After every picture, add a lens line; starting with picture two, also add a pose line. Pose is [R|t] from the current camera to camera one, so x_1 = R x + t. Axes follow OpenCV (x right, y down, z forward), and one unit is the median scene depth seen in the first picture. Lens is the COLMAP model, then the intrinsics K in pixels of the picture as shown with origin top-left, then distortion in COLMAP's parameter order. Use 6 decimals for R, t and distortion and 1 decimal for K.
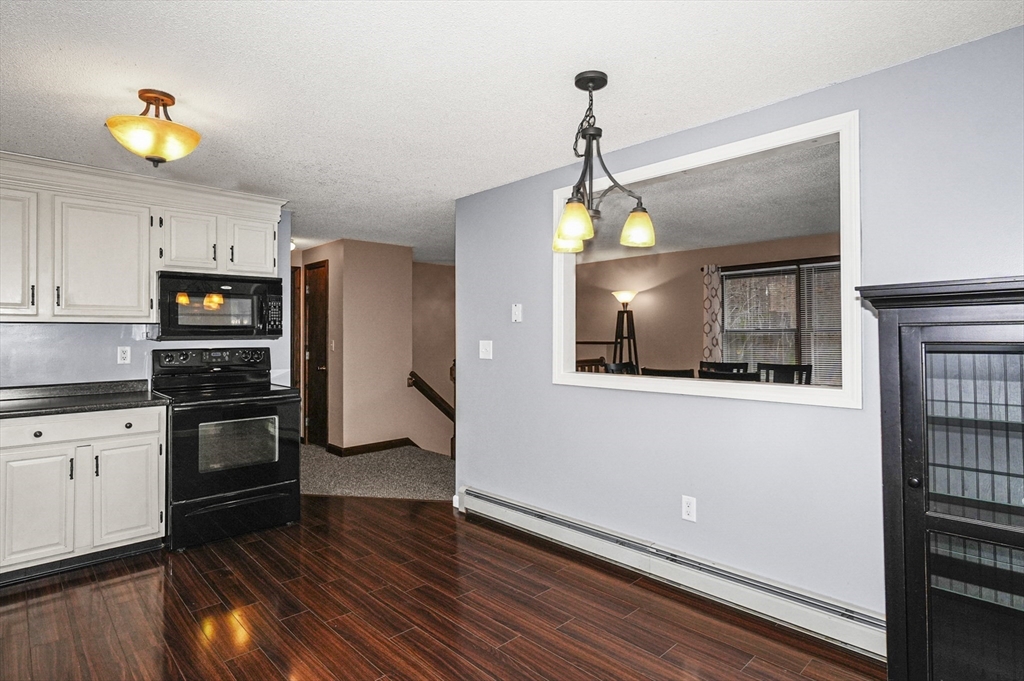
lens RADIAL K [[534.4, 0, 504.3], [0, 534.4, 326.5], [0, 0, 1]] dist [-0.002657, -0.000433]
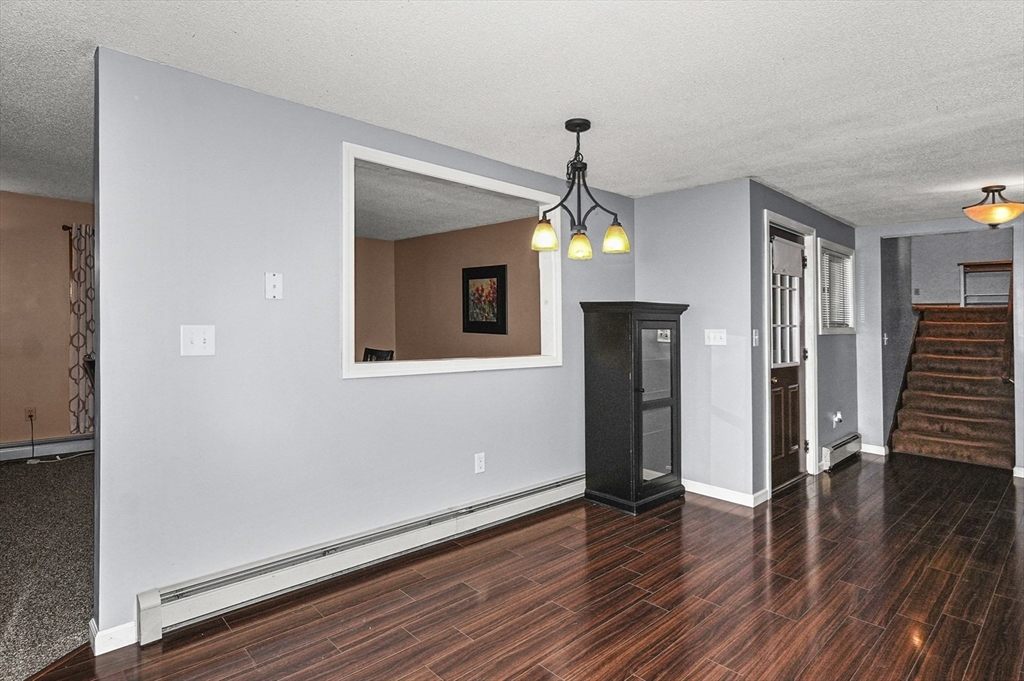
lens RADIAL K [[534.4, 0, 504.3], [0, 534.4, 326.5], [0, 0, 1]] dist [-0.002657, -0.000433]
pose [[0.026260, 0.011513, 0.999589, -0.831930], [-0.019731, 0.999745, -0.010996, 0.036826], [-0.999460, -0.019434, 0.026480, 0.862348]]
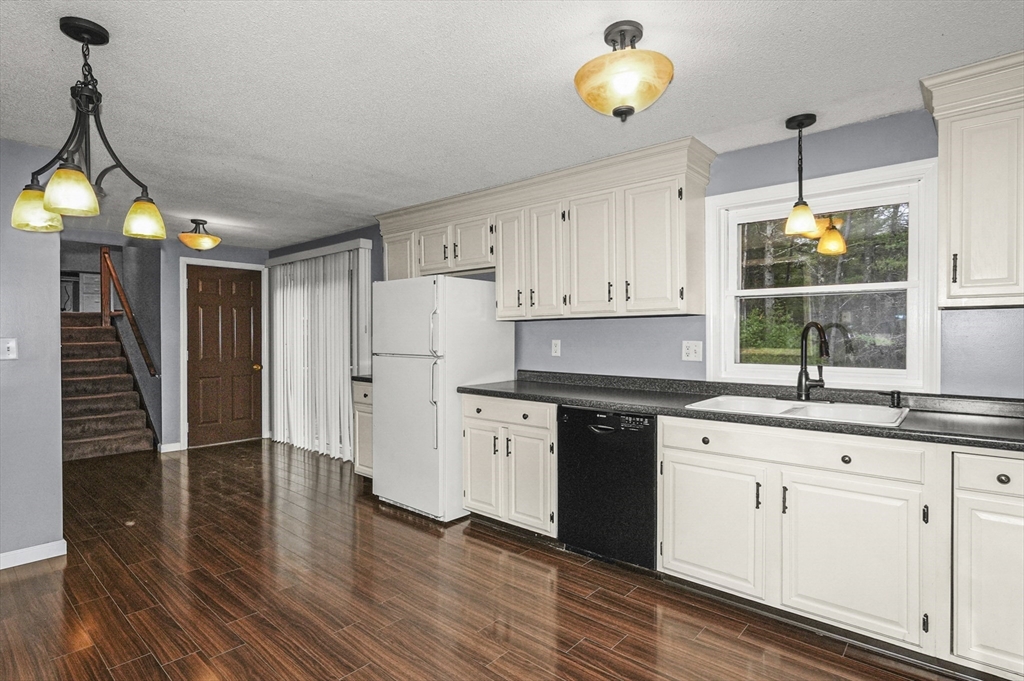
lens RADIAL K [[534.4, 0, 504.3], [0, 534.4, 326.5], [0, 0, 1]] dist [-0.002657, -0.000433]
pose [[-0.997635, 0.017119, -0.066574, -0.305119], [0.018209, 0.999709, -0.015794, 0.028494], [0.066284, -0.016969, -0.997656, 1.428436]]
